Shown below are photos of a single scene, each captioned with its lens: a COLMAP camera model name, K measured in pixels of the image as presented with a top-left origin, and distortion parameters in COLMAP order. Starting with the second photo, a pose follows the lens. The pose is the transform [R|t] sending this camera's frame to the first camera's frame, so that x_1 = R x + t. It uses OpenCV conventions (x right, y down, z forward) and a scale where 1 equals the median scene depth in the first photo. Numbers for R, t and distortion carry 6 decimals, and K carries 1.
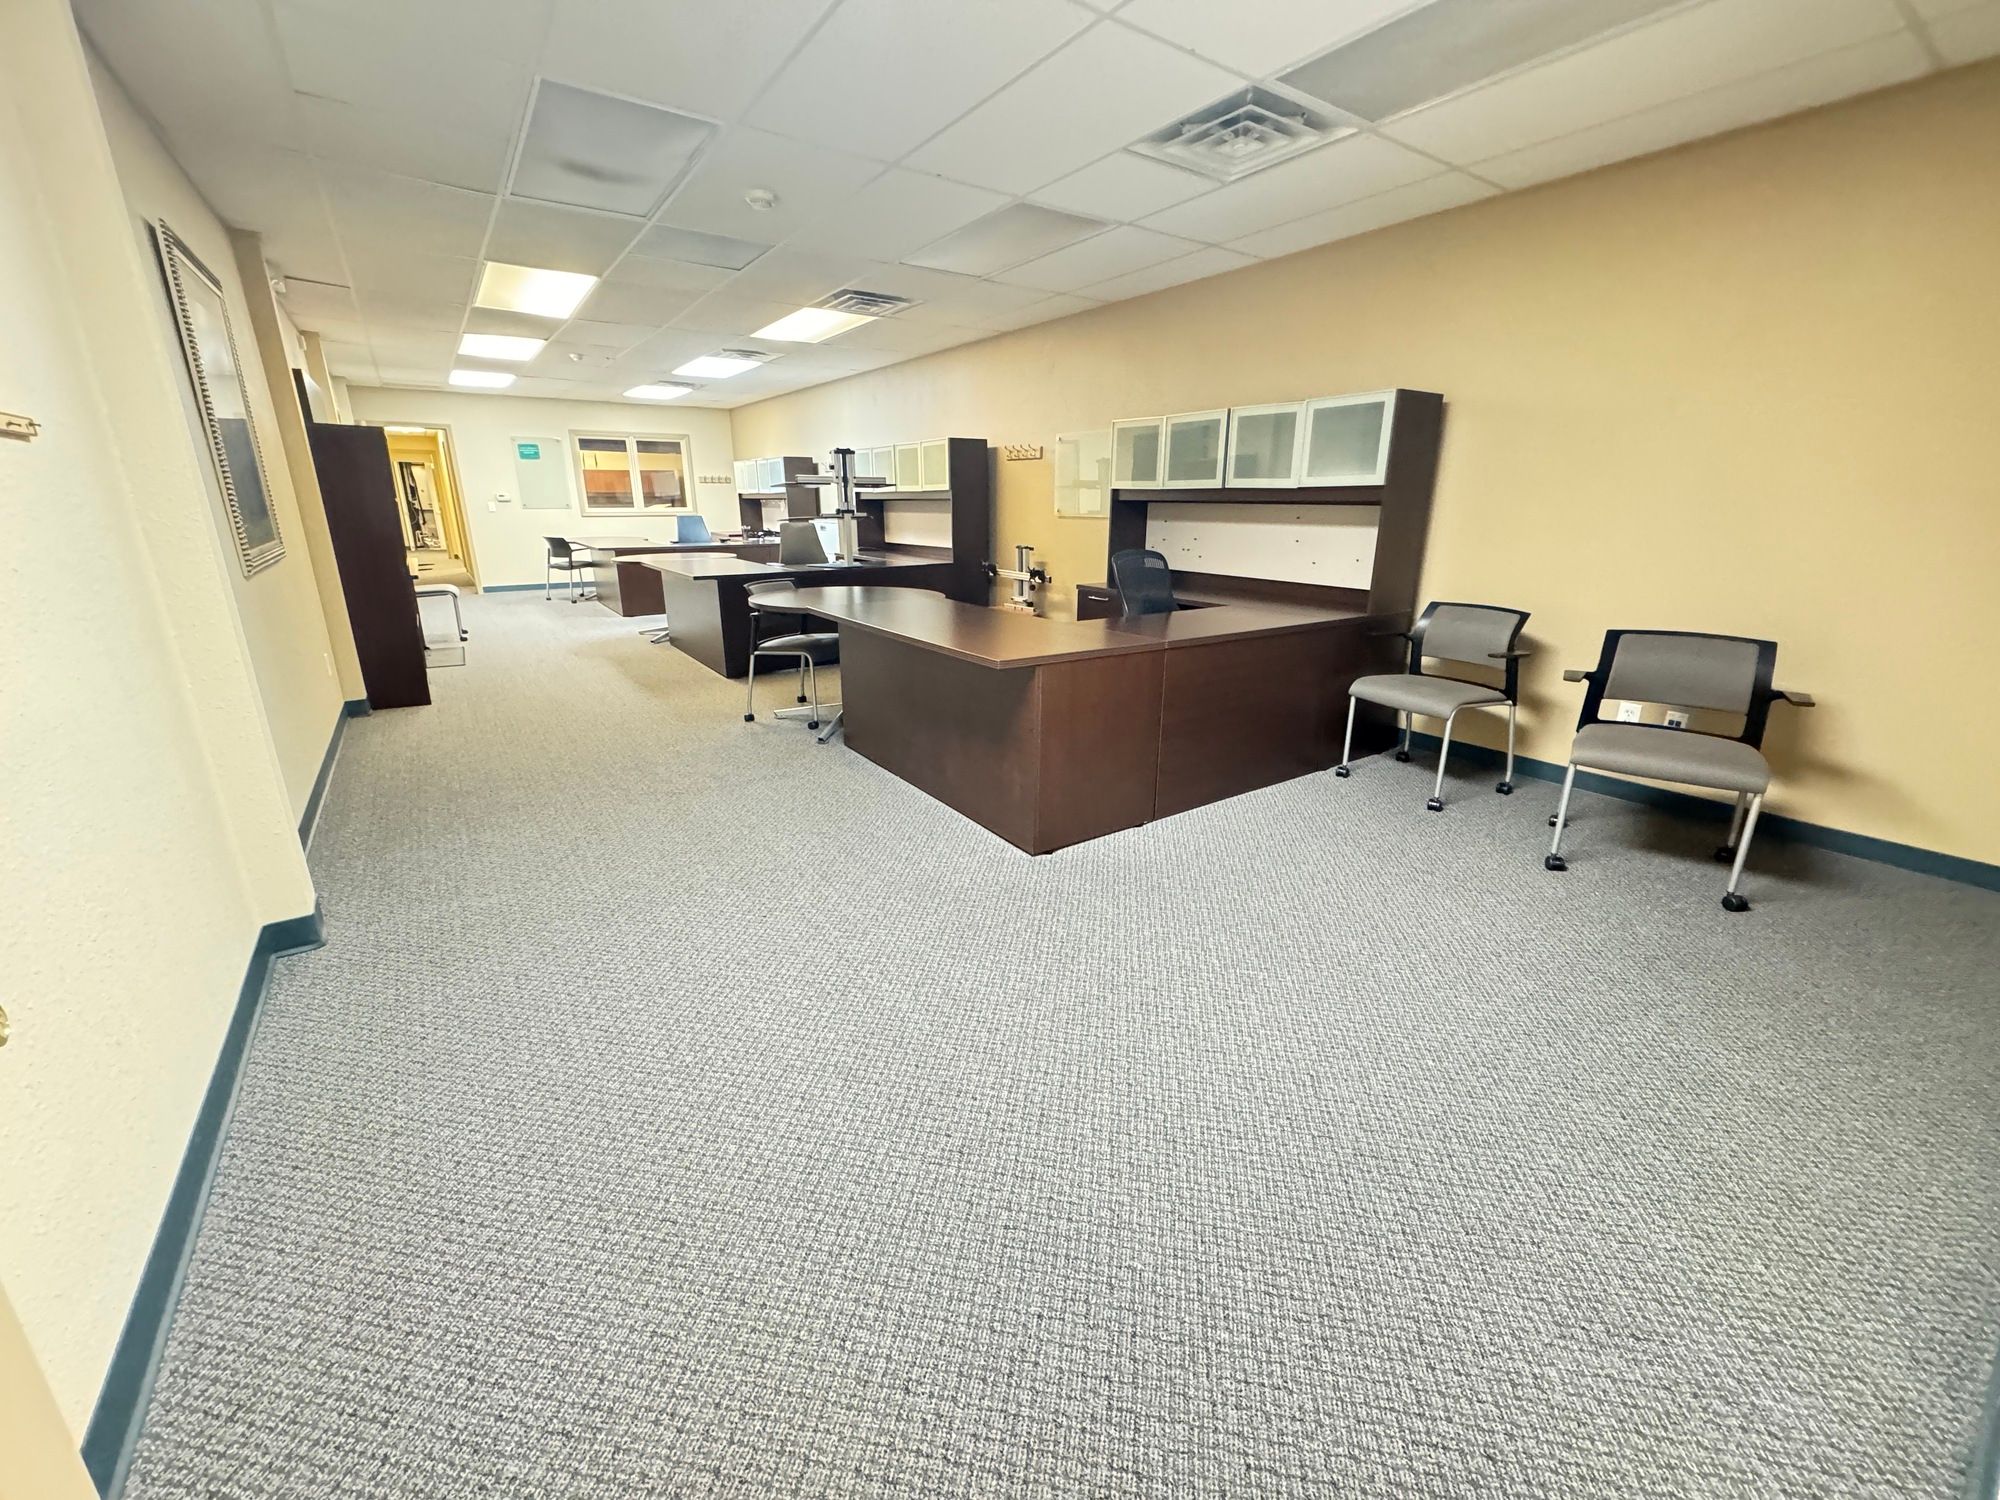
lens RADIAL K [[806.9, 0, 1000.0], [0, 806.9, 750.0], [0, 0, 1]] dist [0.000492, 0.000805]
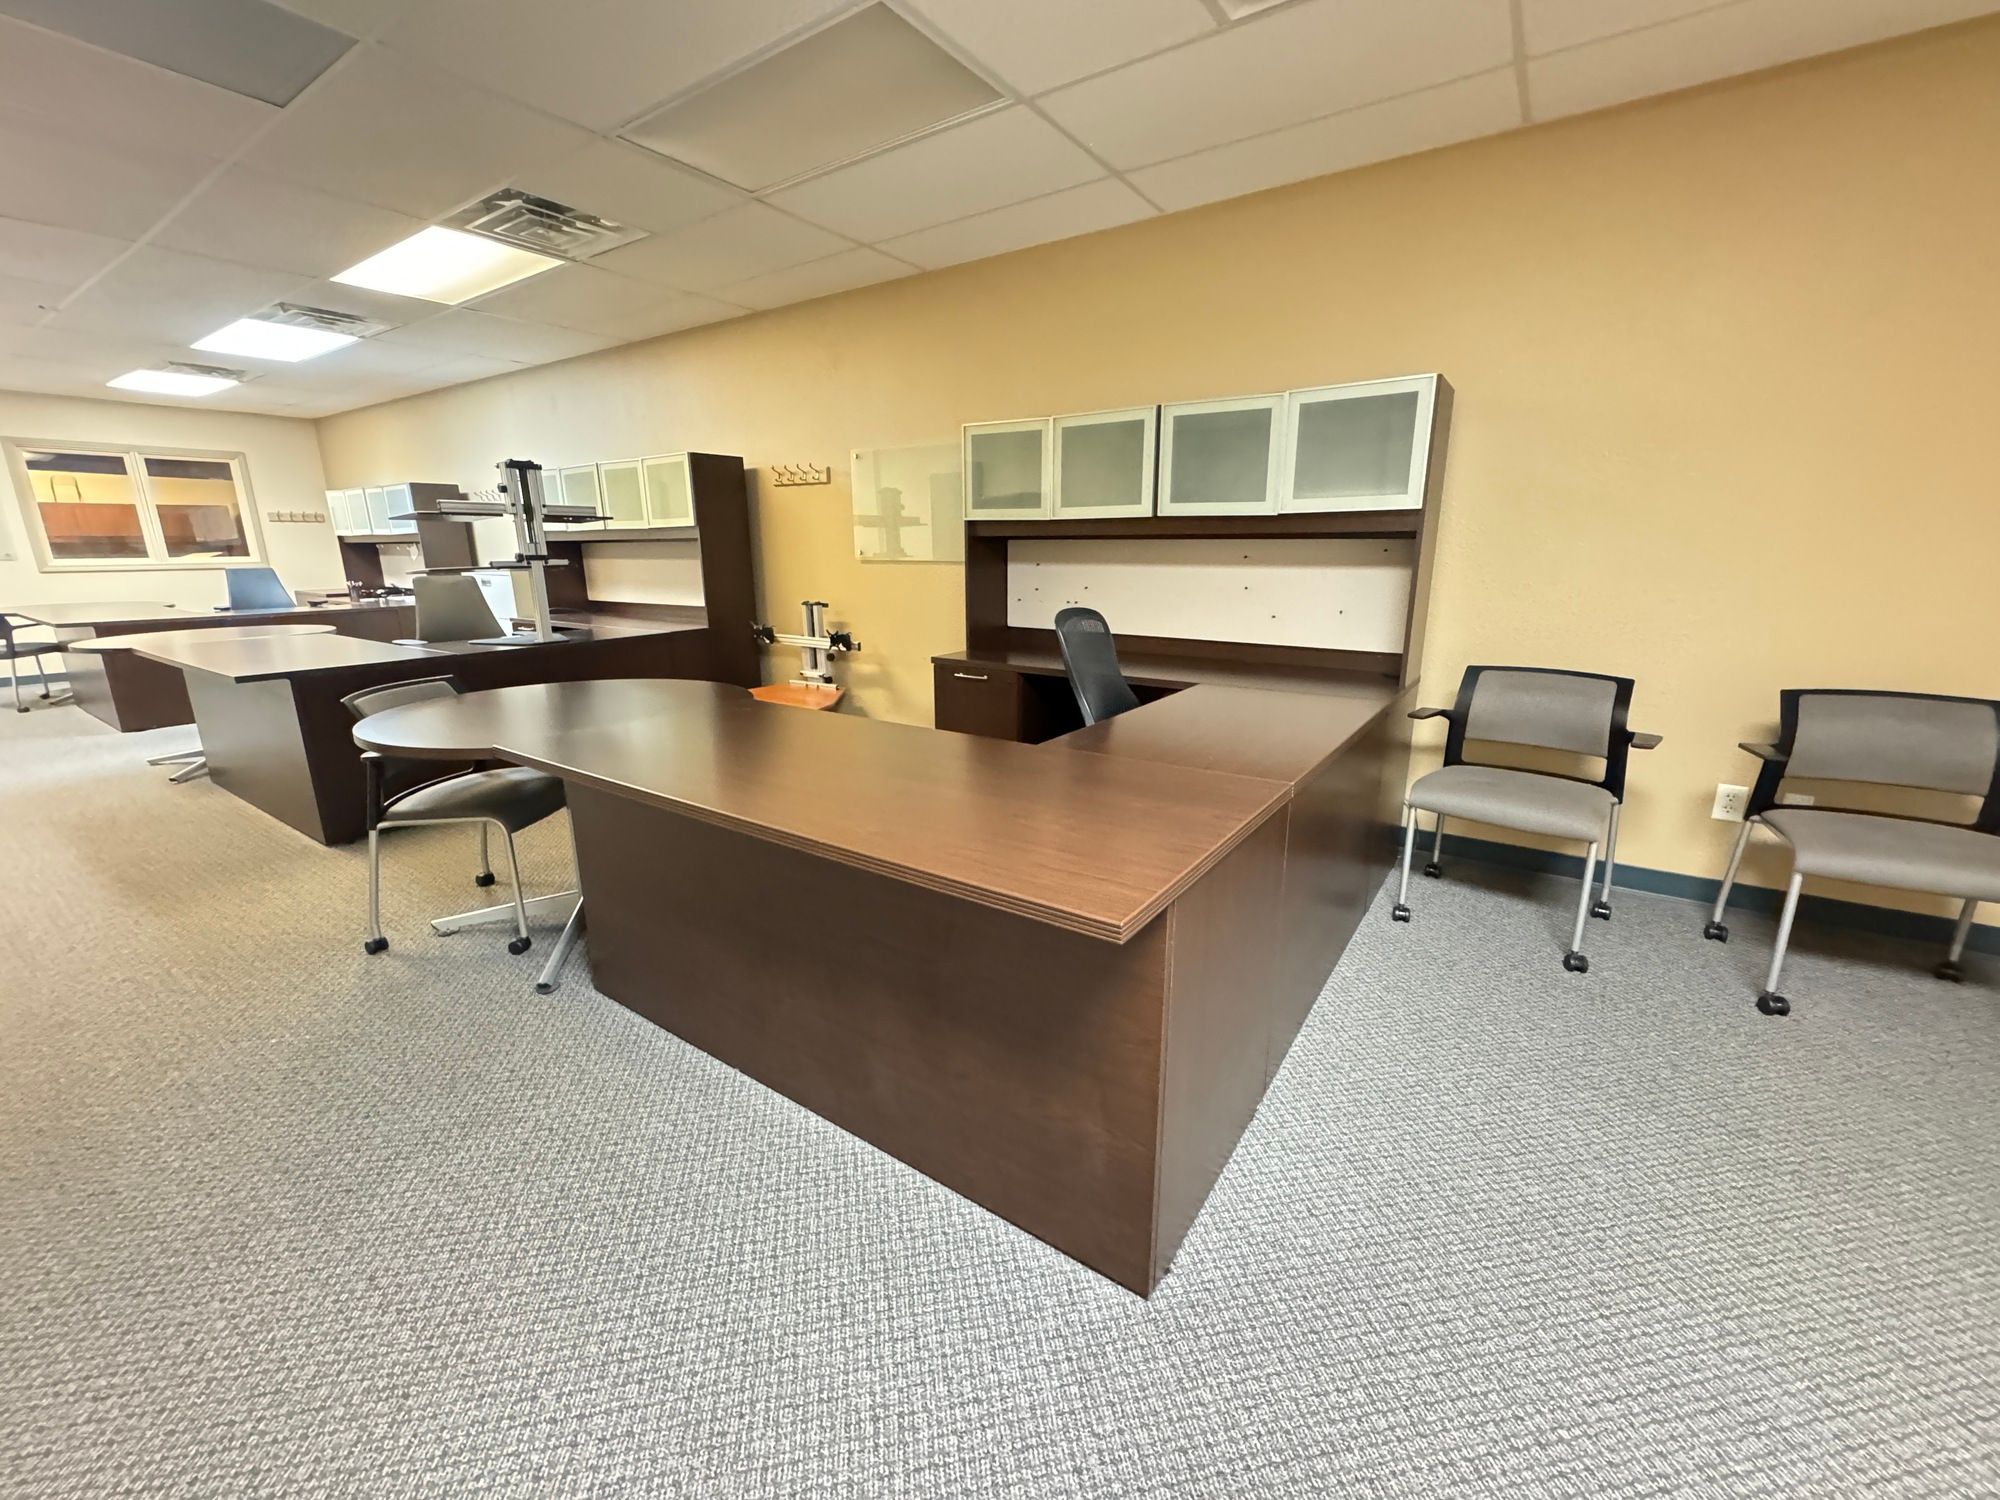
lens RADIAL K [[814.2, 0, 1008.7], [0, 814.2, 746.7], [0, 0, 1]] dist [0.000775, 0.000189]
pose [[0.933585, -0.093502, 0.345943, -0.090533], [0.113110, 0.992898, -0.036883, -0.094886], [-0.340038, 0.073563, 0.937530, 0.326673]]
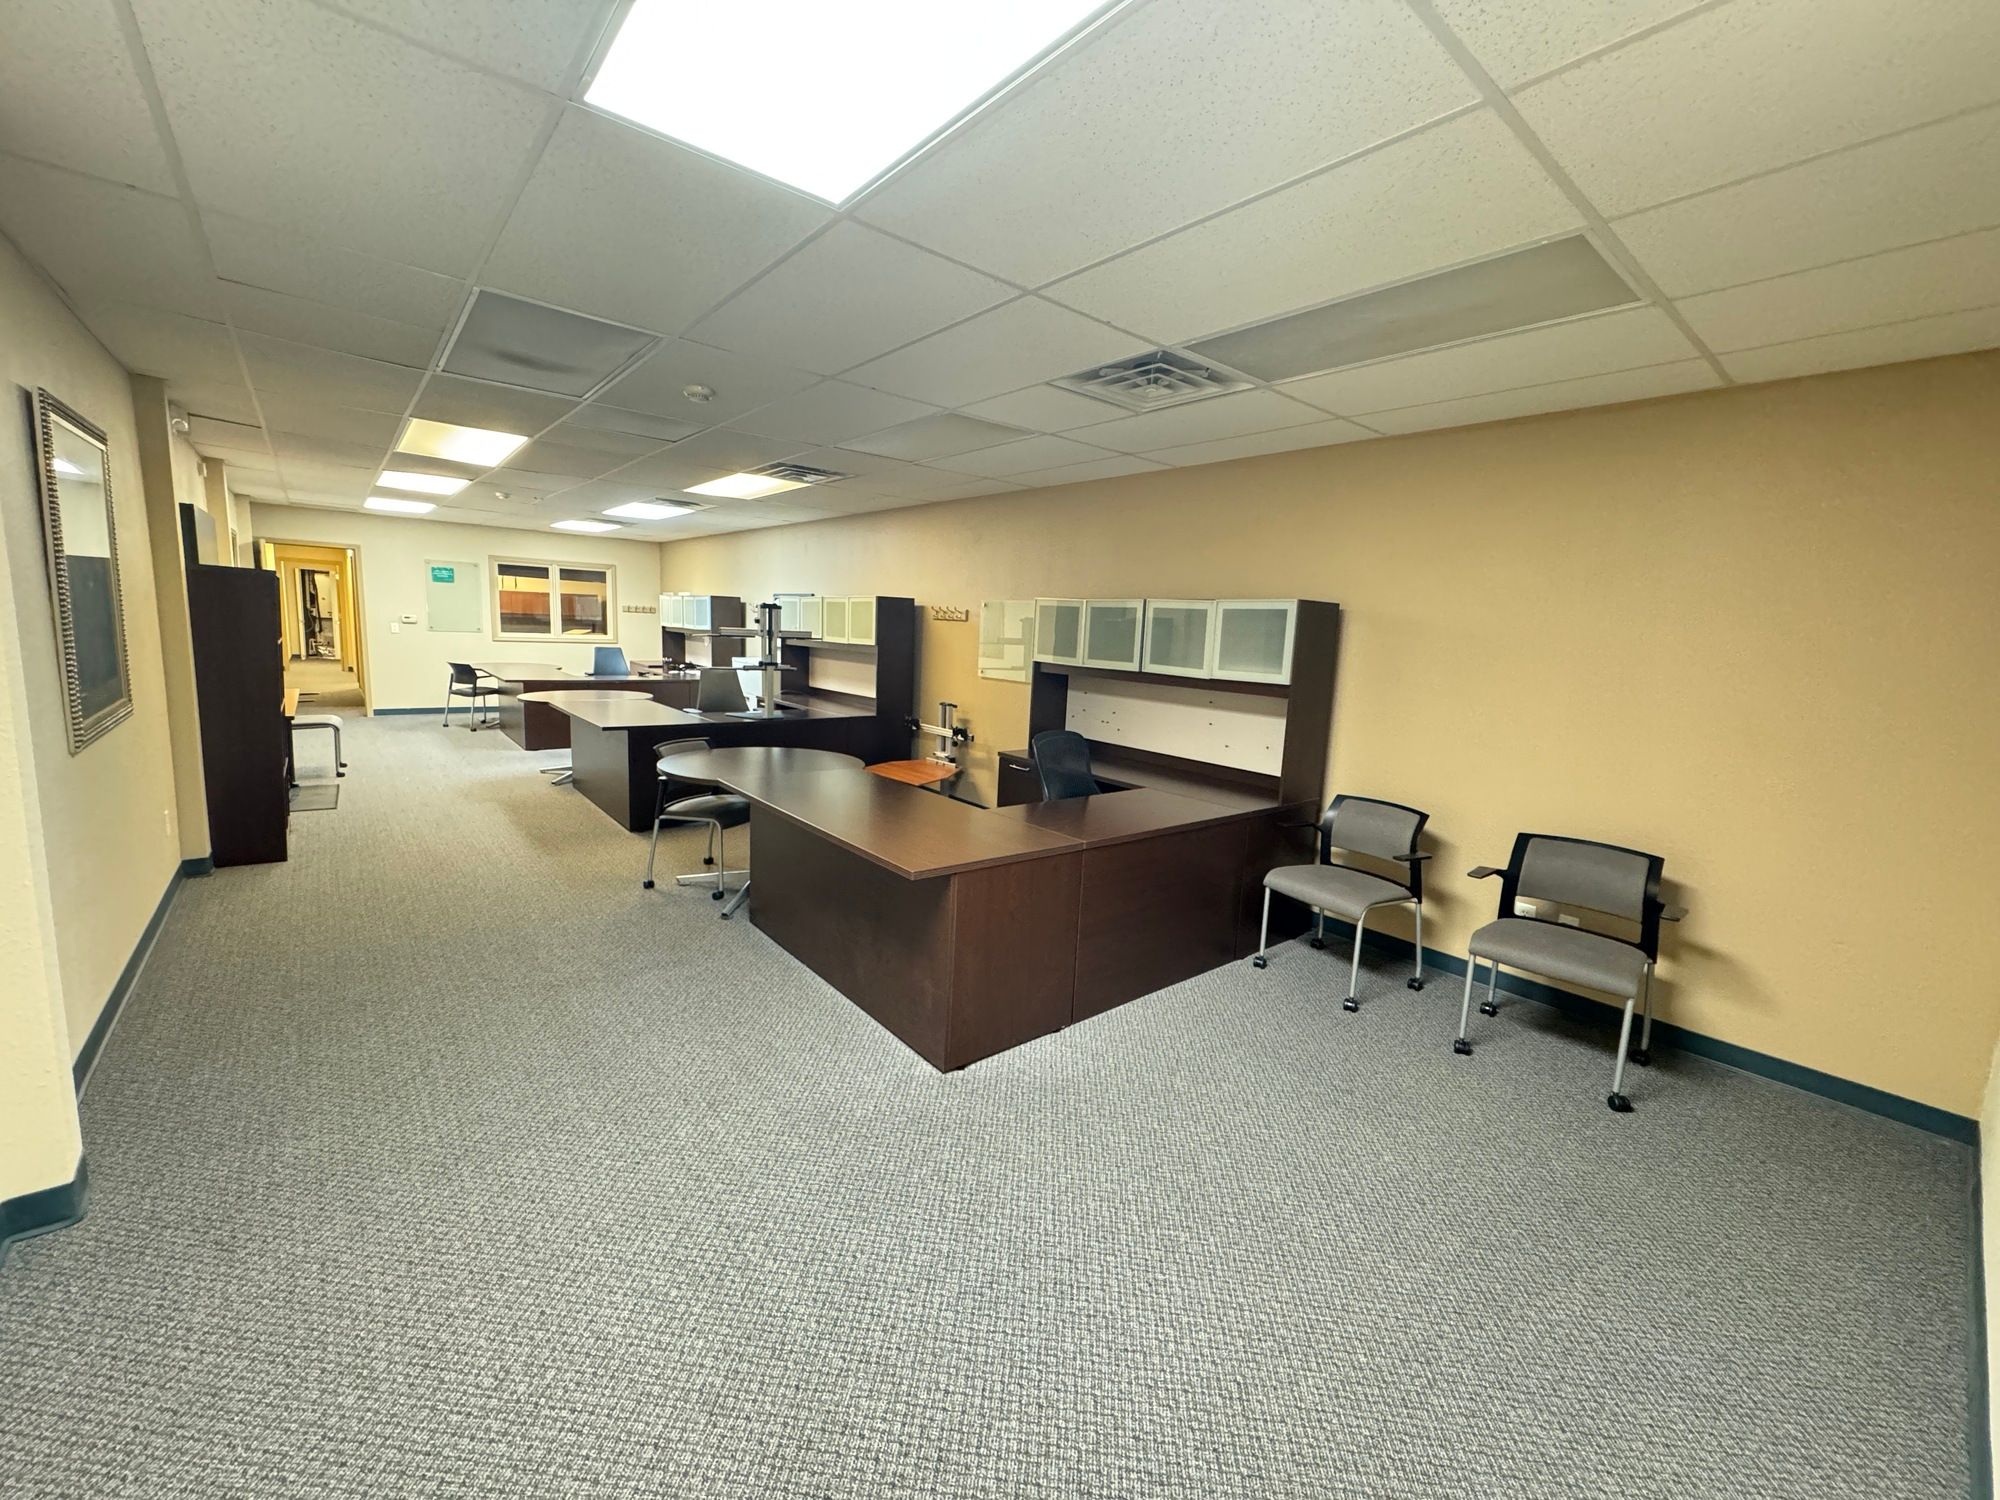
lens RADIAL K [[809.4, 0, 1000.9], [0, 809.4, 748.9], [0, 0, 1]] dist [0.000520, 0.000753]
pose [[0.995136, 0.031685, 0.093273, 0.004189], [-0.017455, 0.988592, -0.149605, -0.057556], [-0.096950, 0.147249, 0.984337, 0.007939]]
